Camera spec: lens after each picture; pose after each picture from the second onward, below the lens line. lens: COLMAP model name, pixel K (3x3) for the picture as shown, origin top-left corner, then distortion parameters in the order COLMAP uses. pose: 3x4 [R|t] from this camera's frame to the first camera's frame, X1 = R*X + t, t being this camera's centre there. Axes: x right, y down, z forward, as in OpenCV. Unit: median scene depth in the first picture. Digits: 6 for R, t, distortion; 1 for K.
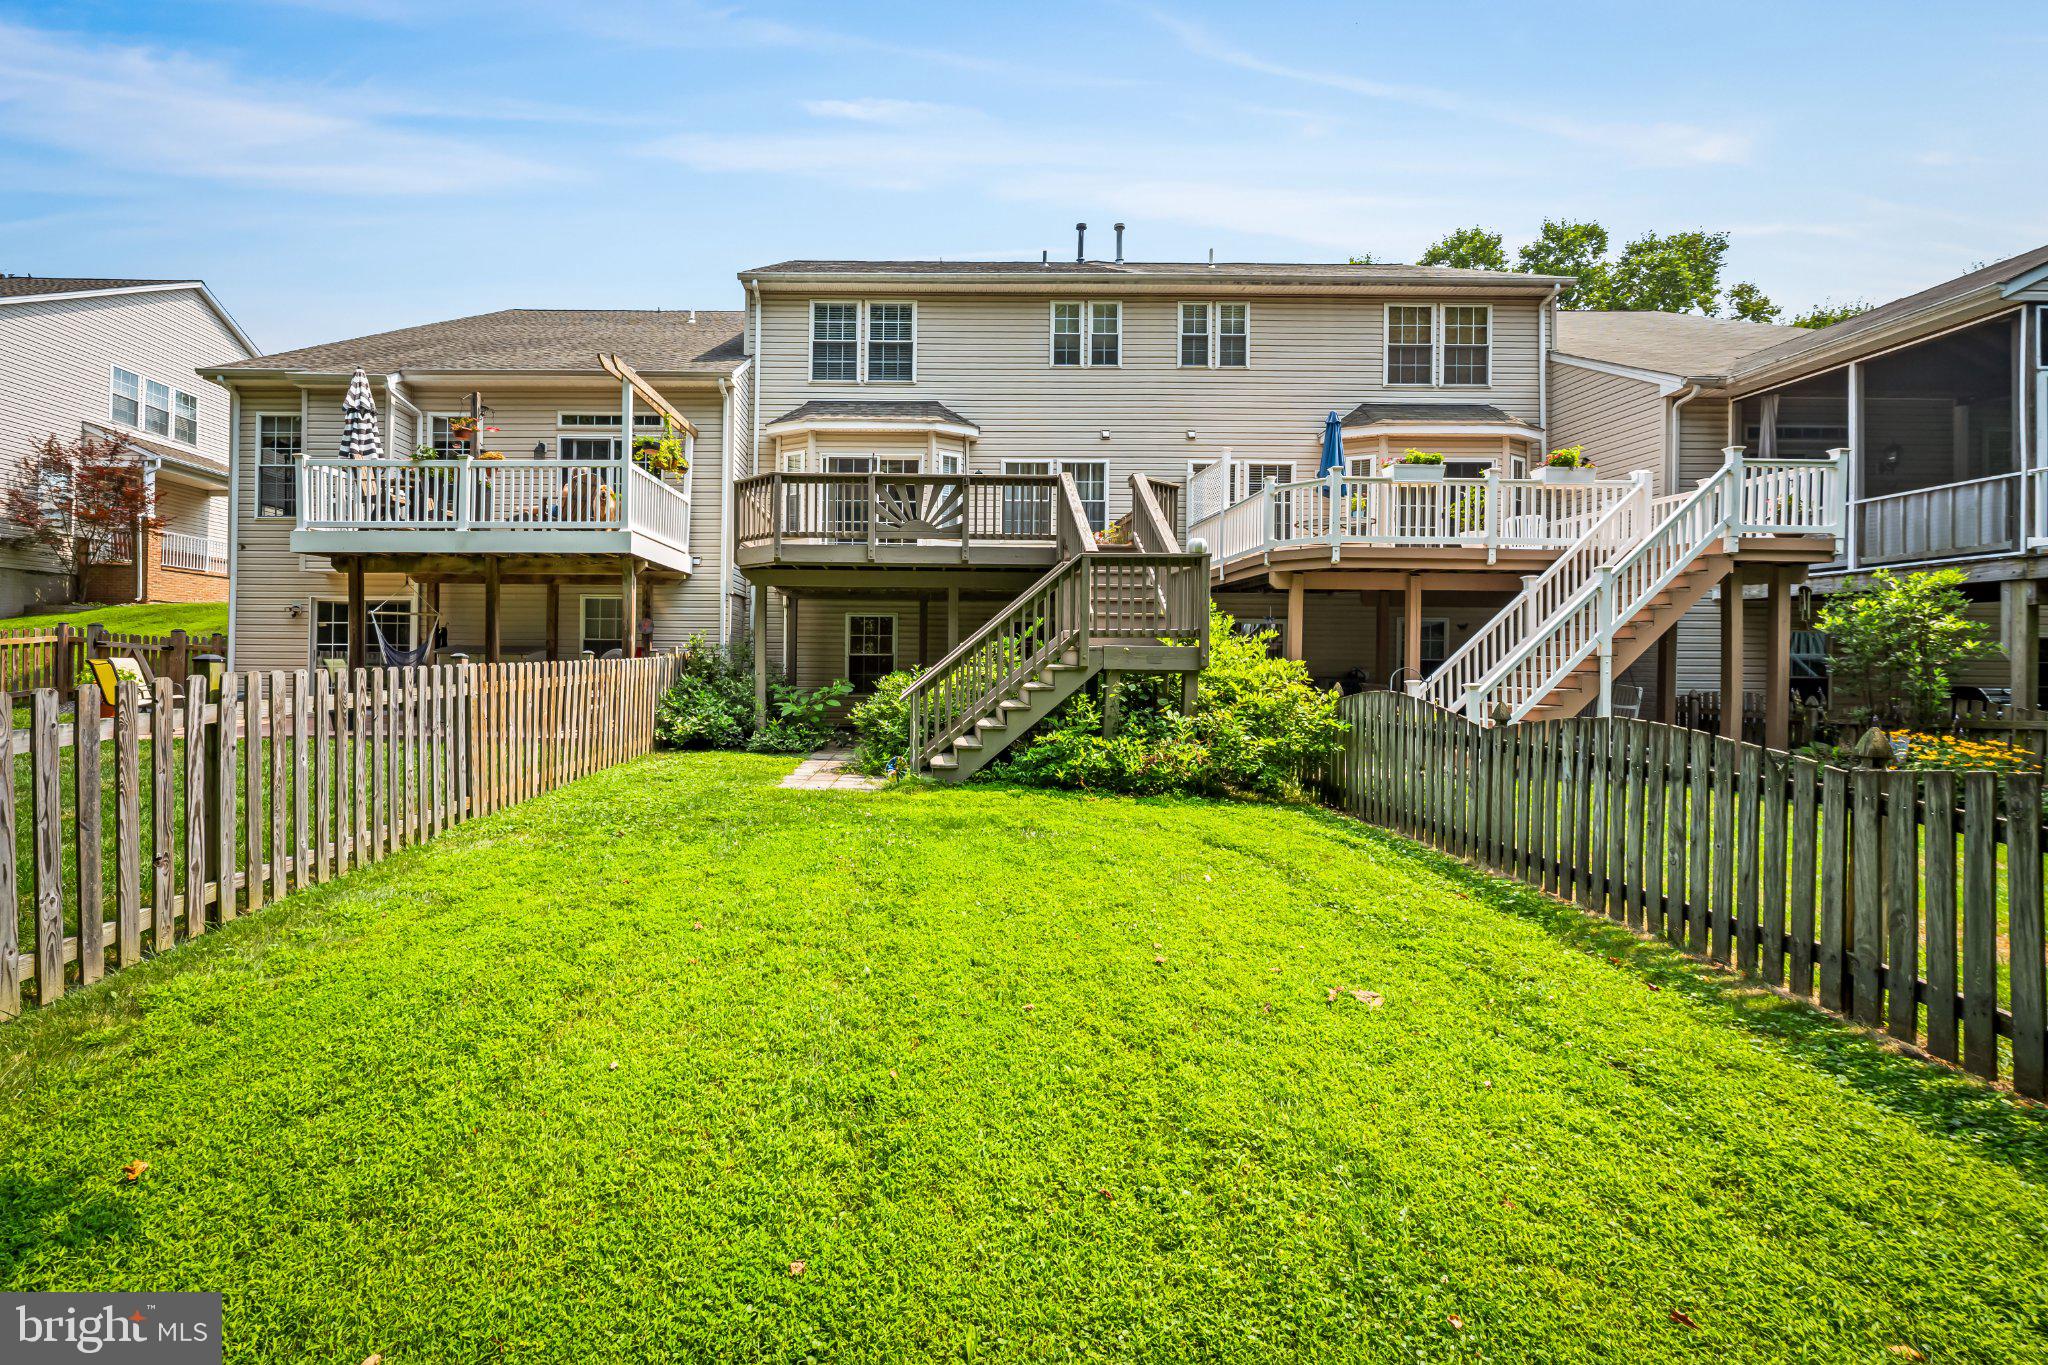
lens RADIAL K [[830.8, 0, 1022.9], [0, 830.8, 668.1], [0, 0, 1]] dist [-0.006397, 0.000270]
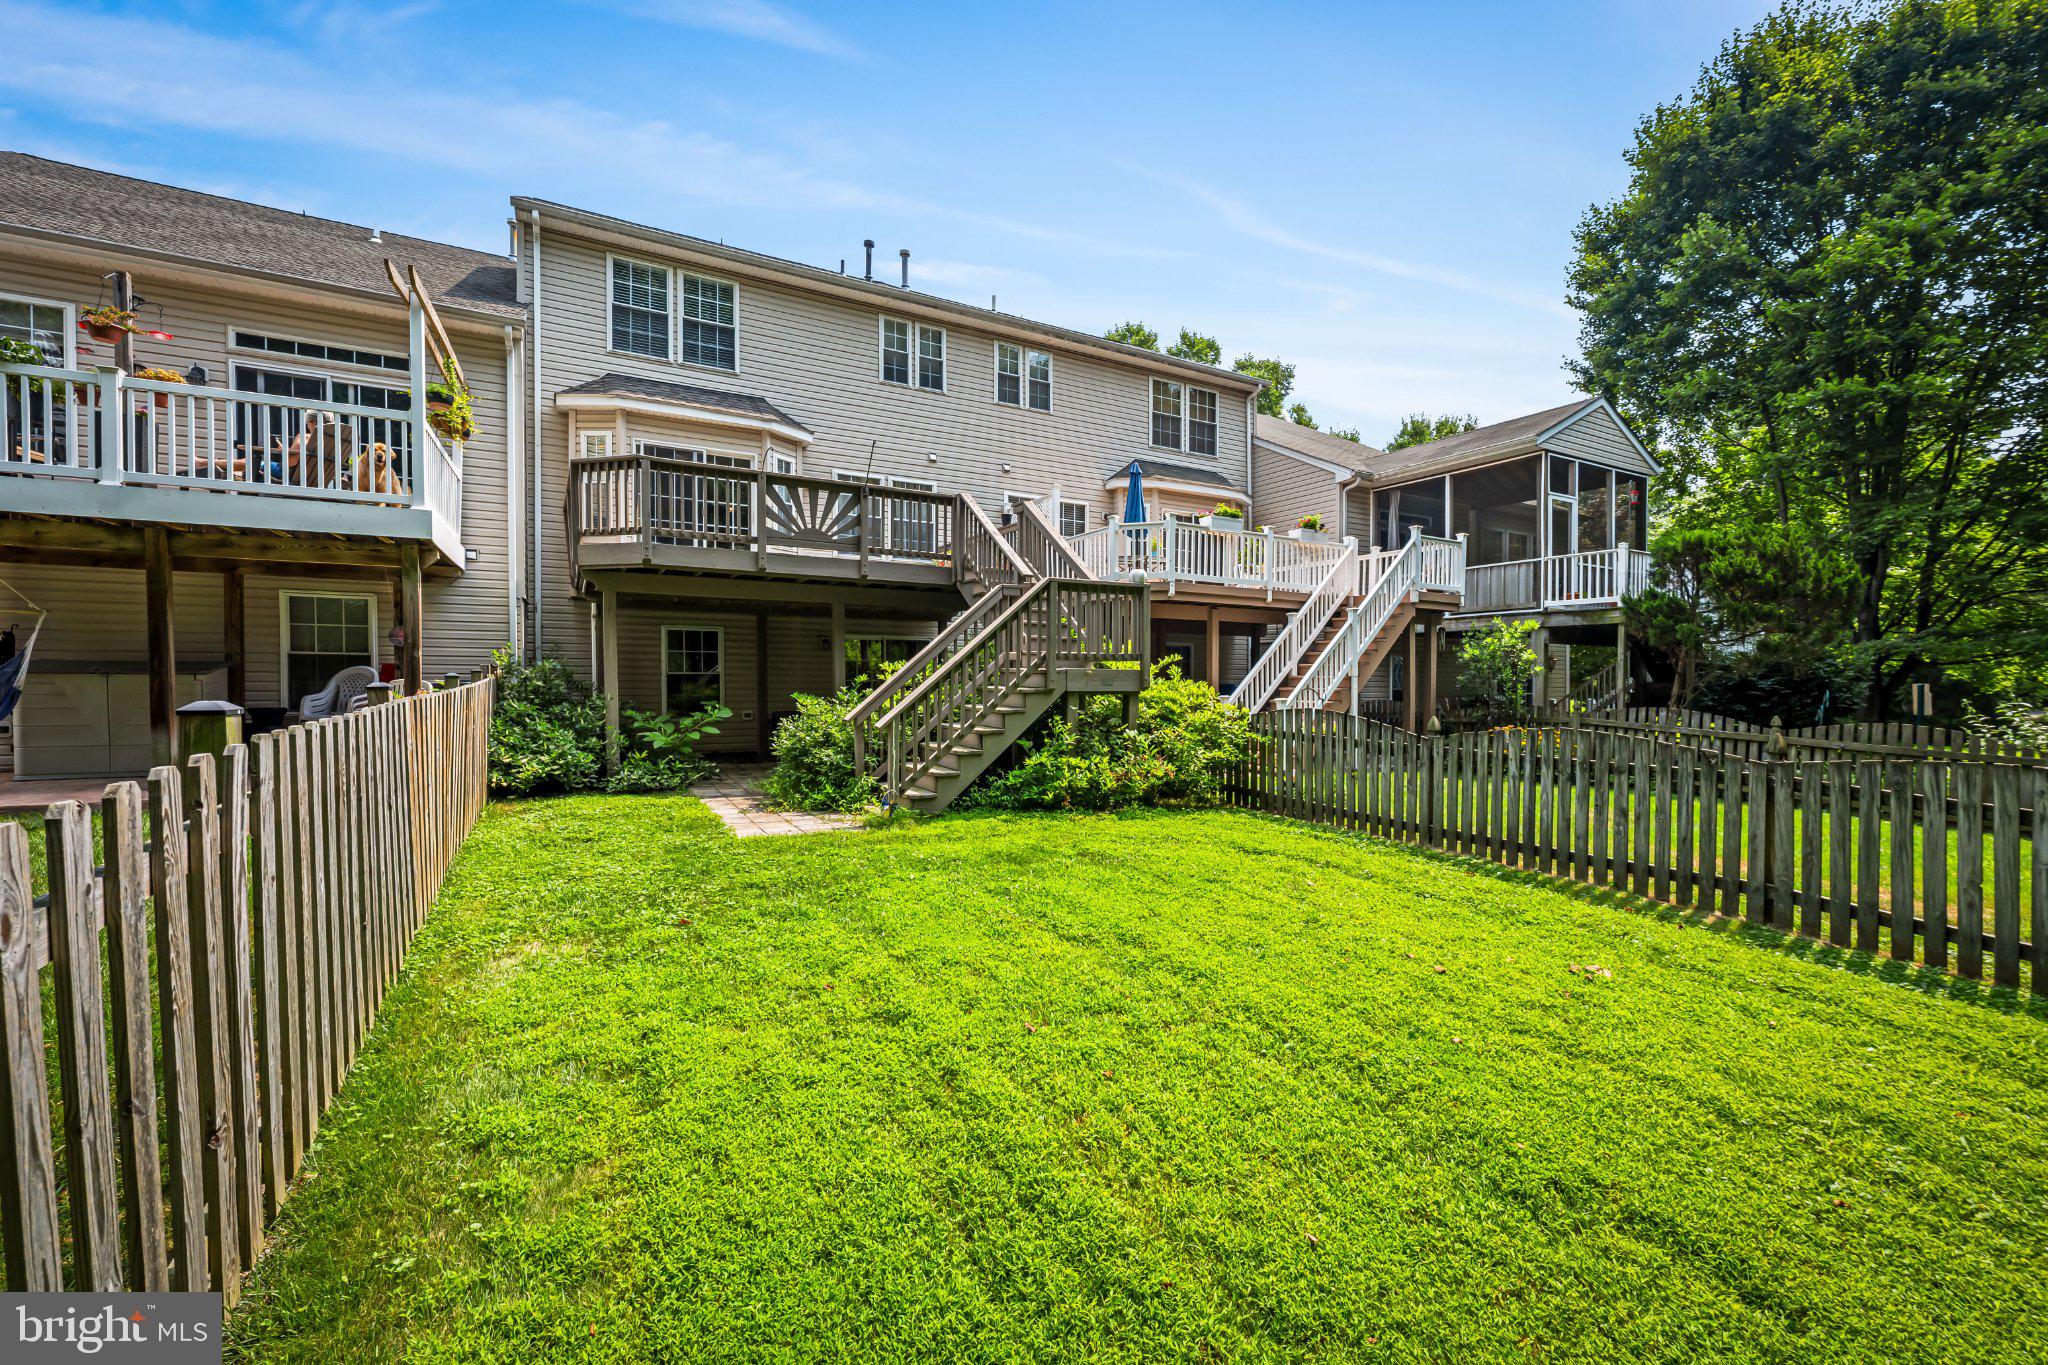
lens RADIAL K [[758.1, 0, 997.4], [0, 758.1, 694.9], [0, 0, 1]] dist [-0.006066, 0.000285]
pose [[0.891522, -0.013798, 0.452768, -0.293667], [0.002856, 0.999687, 0.024841, -0.012921], [-0.452969, -0.020853, 0.891282, 0.142086]]
